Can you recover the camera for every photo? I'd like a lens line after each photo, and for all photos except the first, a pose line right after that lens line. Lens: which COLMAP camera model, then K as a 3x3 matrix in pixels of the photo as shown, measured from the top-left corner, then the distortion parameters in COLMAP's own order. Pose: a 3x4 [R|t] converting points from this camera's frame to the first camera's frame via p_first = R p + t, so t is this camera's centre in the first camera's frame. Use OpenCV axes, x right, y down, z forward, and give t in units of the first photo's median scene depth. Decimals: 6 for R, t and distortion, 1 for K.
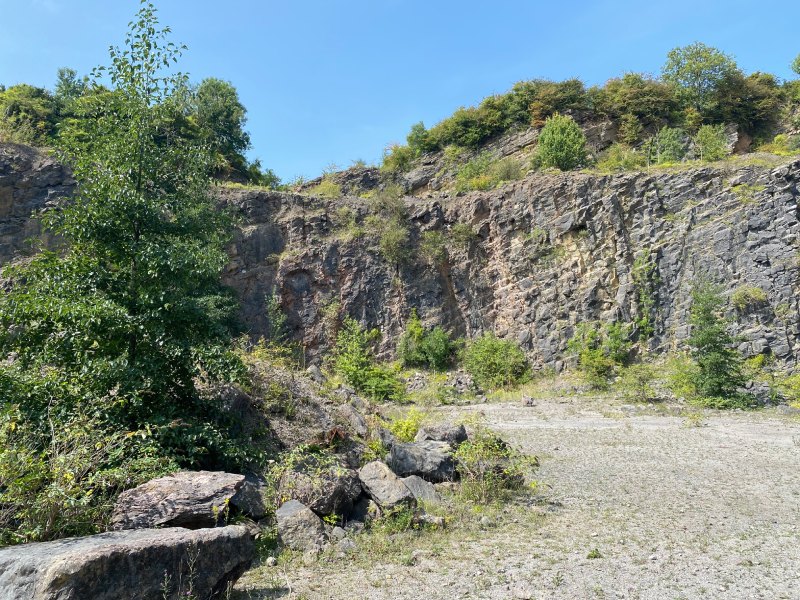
lens RADIAL K [[609.6, 0, 398.6], [0, 609.6, 302.6], [0, 0, 1]] dist [0.015333, -0.007573]
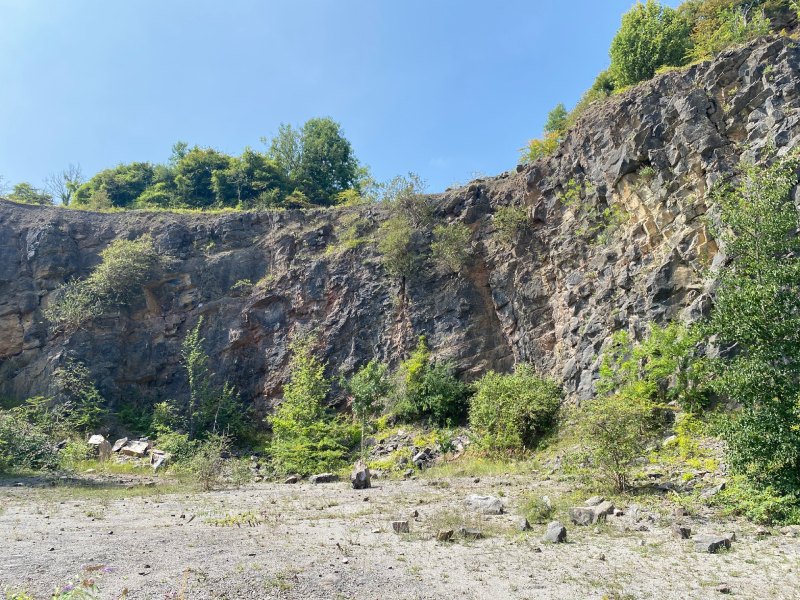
lens RADIAL K [[609.6, 0, 400.5], [0, 609.6, 296.6], [0, 0, 1]] dist [0.015333, -0.007573]
pose [[0.839912, -0.114963, -0.530408, 0.383543], [0.049085, 0.989393, -0.136718, 0.059416], [0.540499, 0.088796, 0.836646, 0.415193]]
